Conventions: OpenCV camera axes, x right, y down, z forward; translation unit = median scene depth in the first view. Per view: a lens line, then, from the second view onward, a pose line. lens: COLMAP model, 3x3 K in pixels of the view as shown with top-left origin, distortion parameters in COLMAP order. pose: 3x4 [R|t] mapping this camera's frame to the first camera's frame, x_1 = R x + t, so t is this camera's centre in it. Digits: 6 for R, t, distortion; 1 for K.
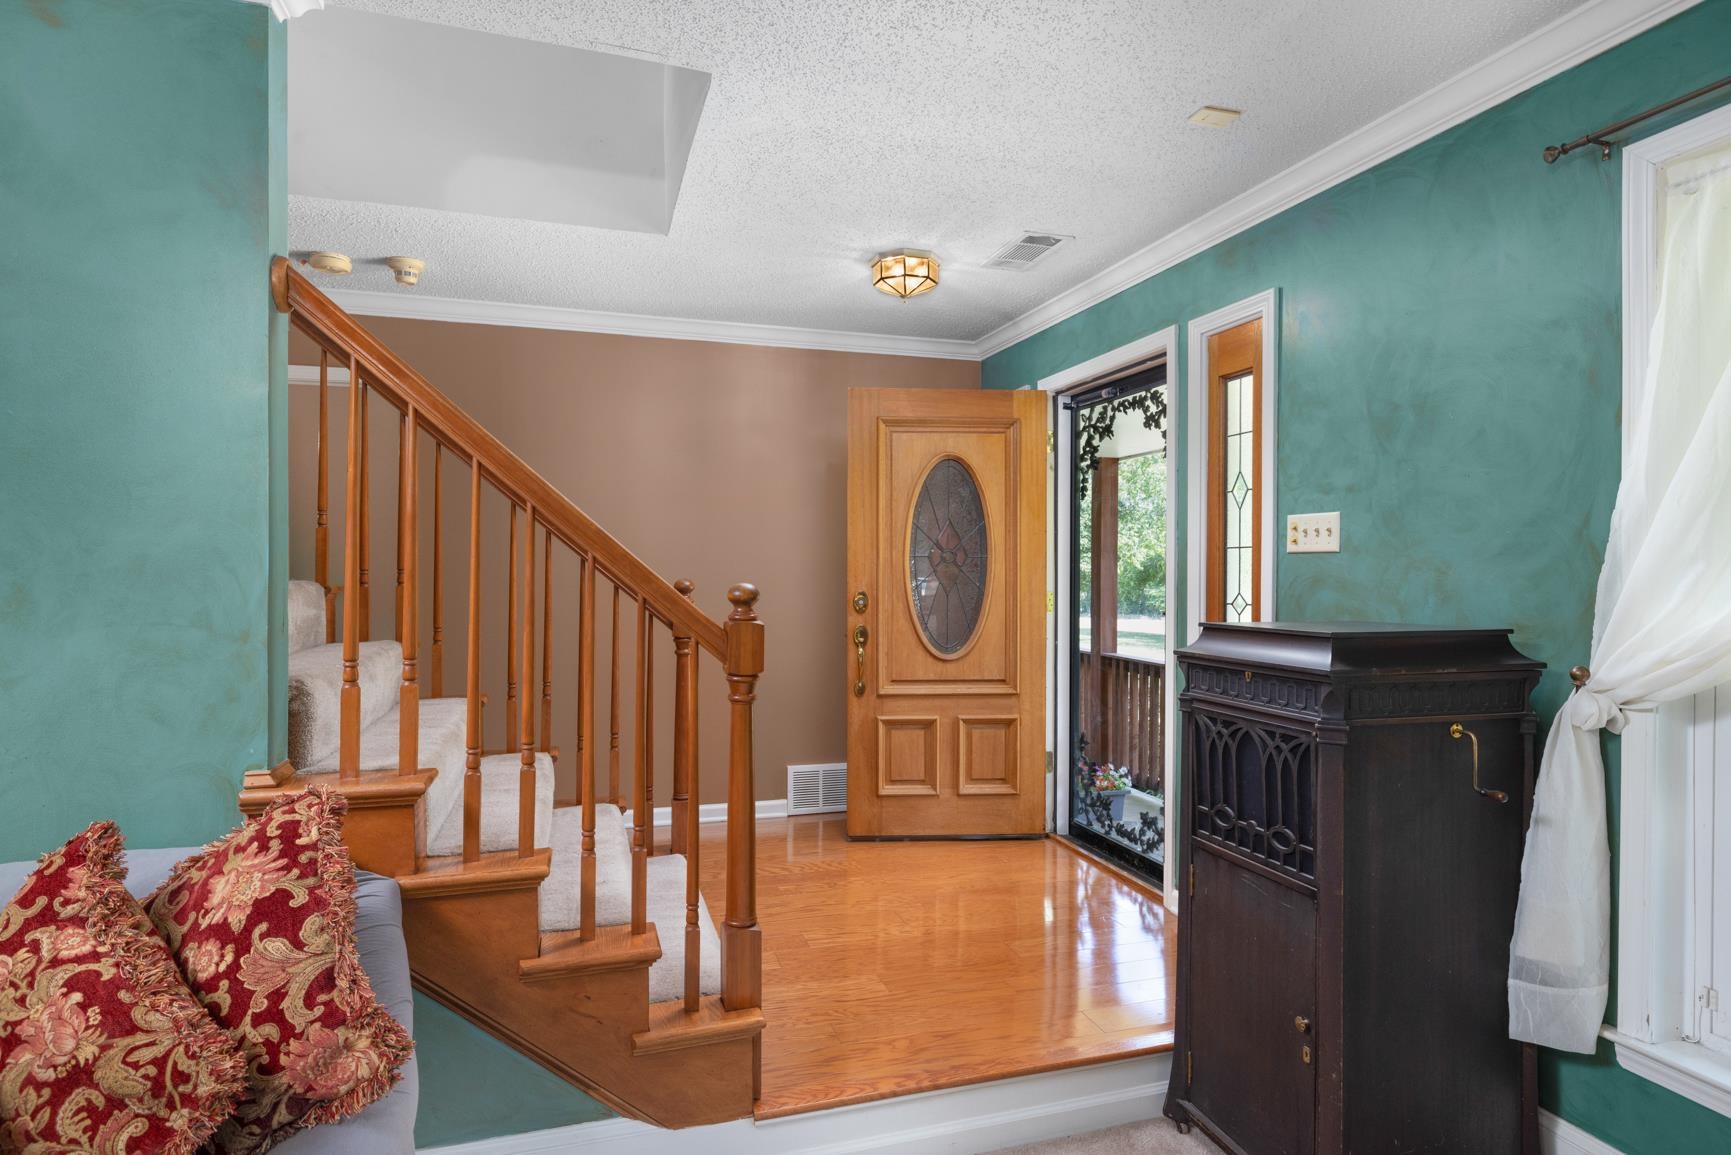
lens RADIAL K [[931.9, 0, 865.5], [0, 931.9, 577.5], [0, 0, 1]] dist [-0.000806, -0.000584]
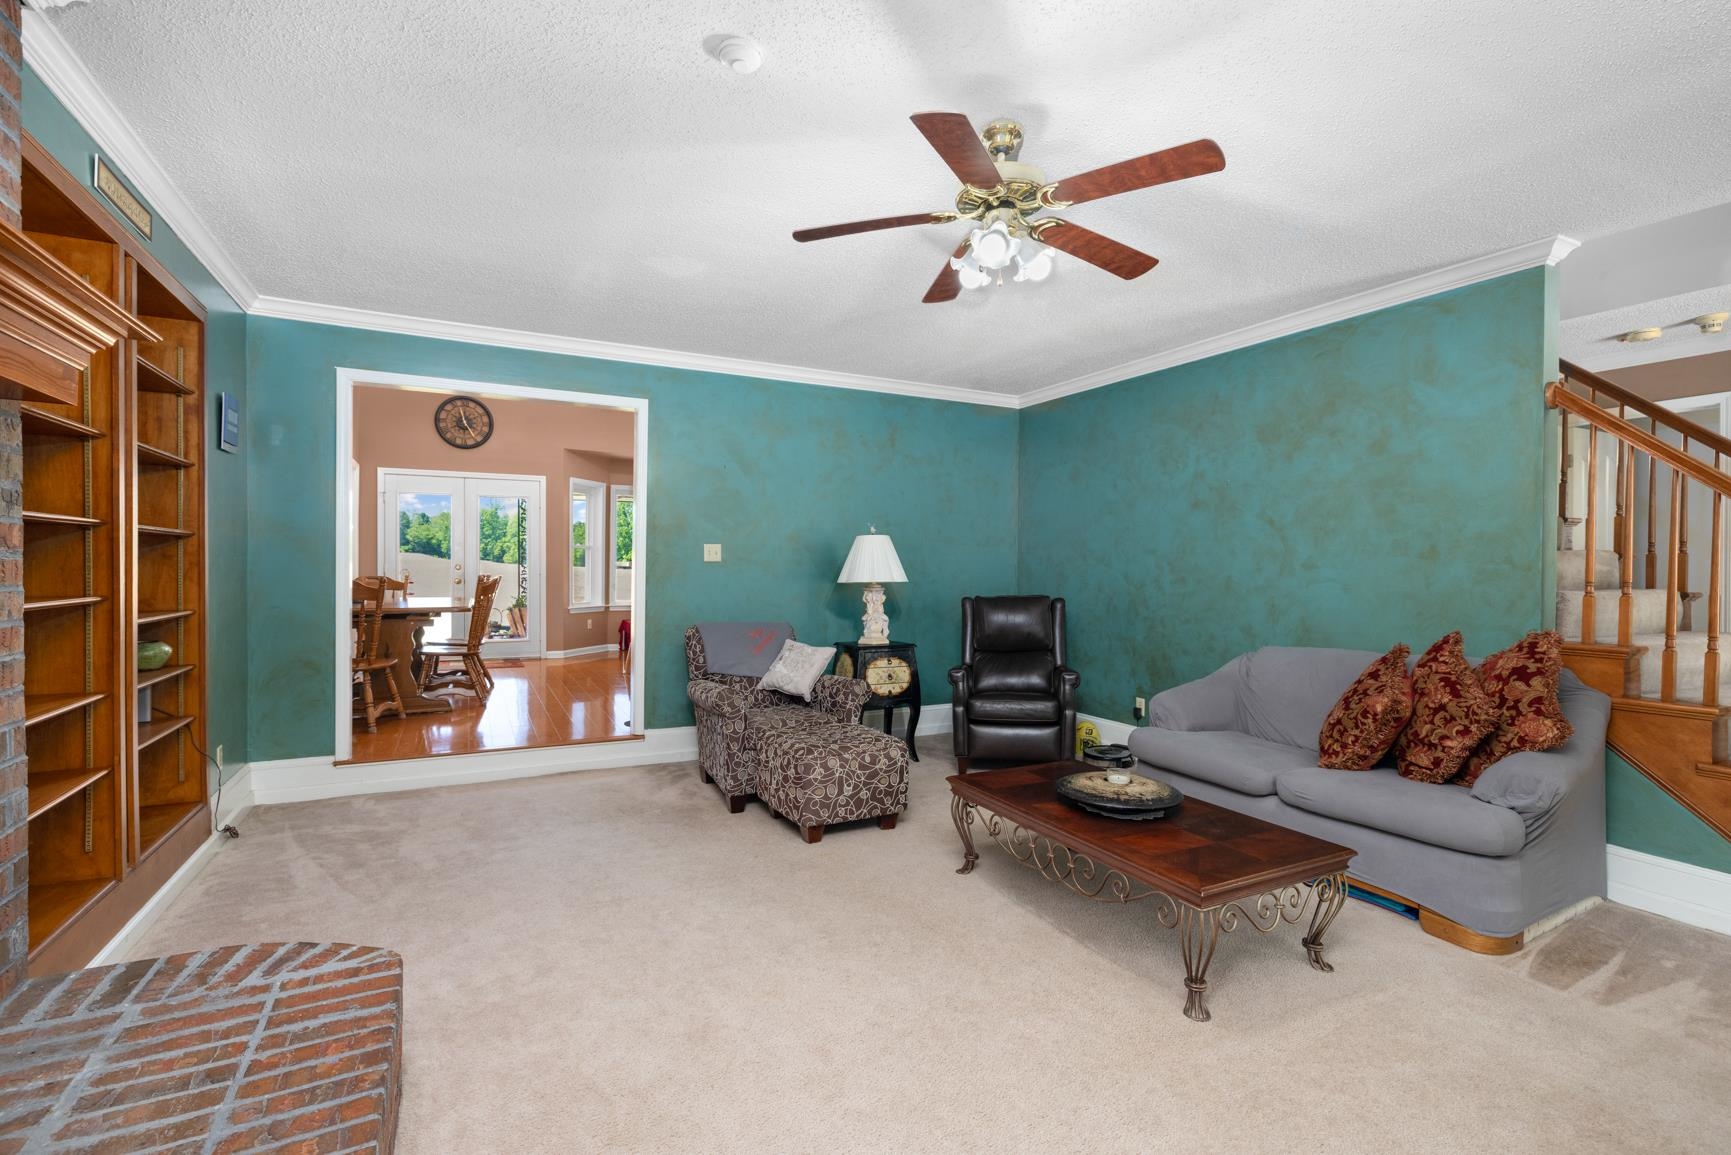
lens RADIAL K [[790.3, 0, 859.9], [0, 790.3, 568.7], [0, 0, 1]] dist [0.000059, 0.000426]
pose [[0.170787, -0.003496, -0.985302, 1.141611], [-0.014244, 0.999880, -0.006017, 0.132254], [0.985205, 0.015063, 0.170717, -1.087323]]
